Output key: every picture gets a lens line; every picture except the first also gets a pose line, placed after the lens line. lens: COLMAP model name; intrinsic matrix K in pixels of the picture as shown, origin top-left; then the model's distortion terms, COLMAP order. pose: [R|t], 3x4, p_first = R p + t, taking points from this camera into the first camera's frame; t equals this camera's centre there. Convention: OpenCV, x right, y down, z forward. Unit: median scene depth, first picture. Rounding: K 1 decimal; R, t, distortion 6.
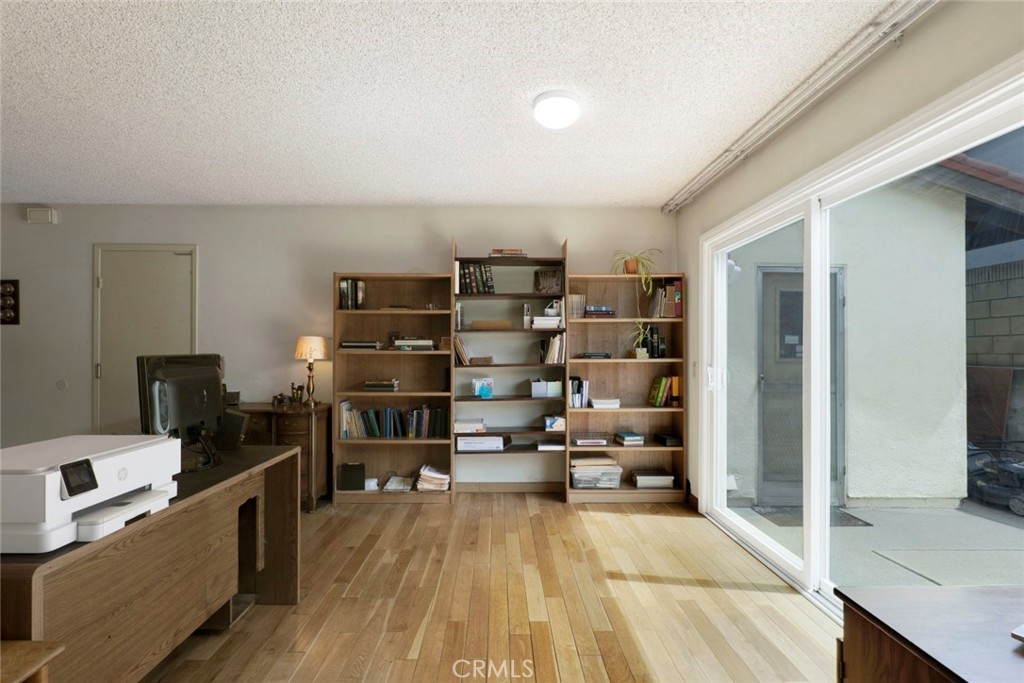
lens RADIAL K [[494.2, 0, 508.1], [0, 494.2, 353.6], [0, 0, 1]] dist [-0.012489, 0.001624]
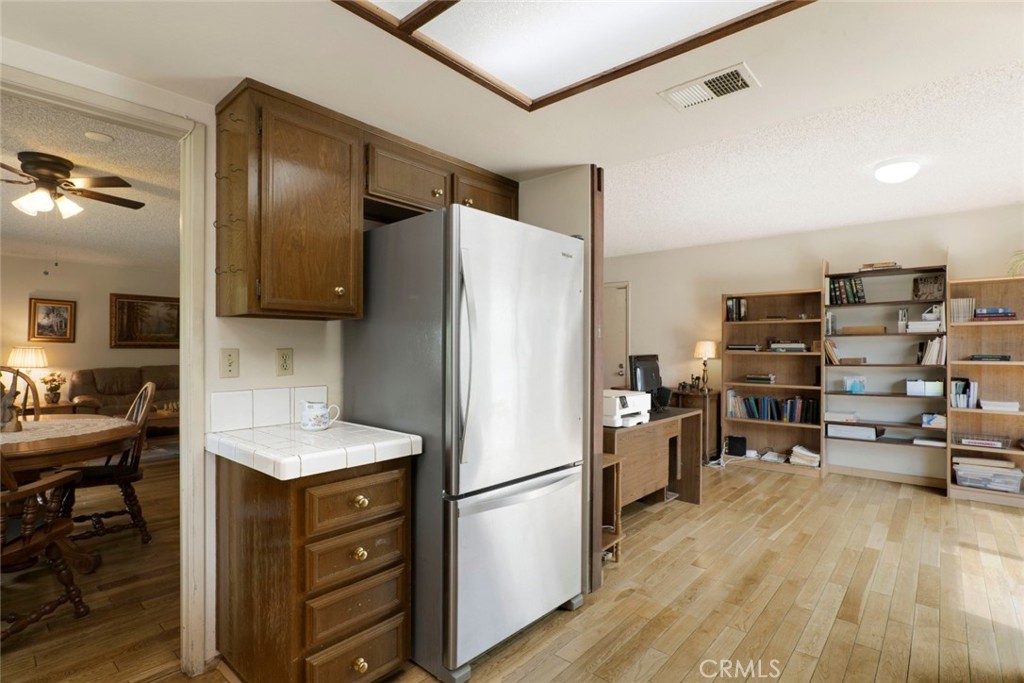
lens RADIAL K [[494.2, 0, 508.3], [0, 494.2, 346.1], [0, 0, 1]] dist [-0.012489, 0.001624]
pose [[0.734219, -0.003284, -0.678904, 0.140333], [-0.005036, 0.999934, -0.010283, -0.004835], [0.678894, 0.010969, 0.734155, -0.409339]]
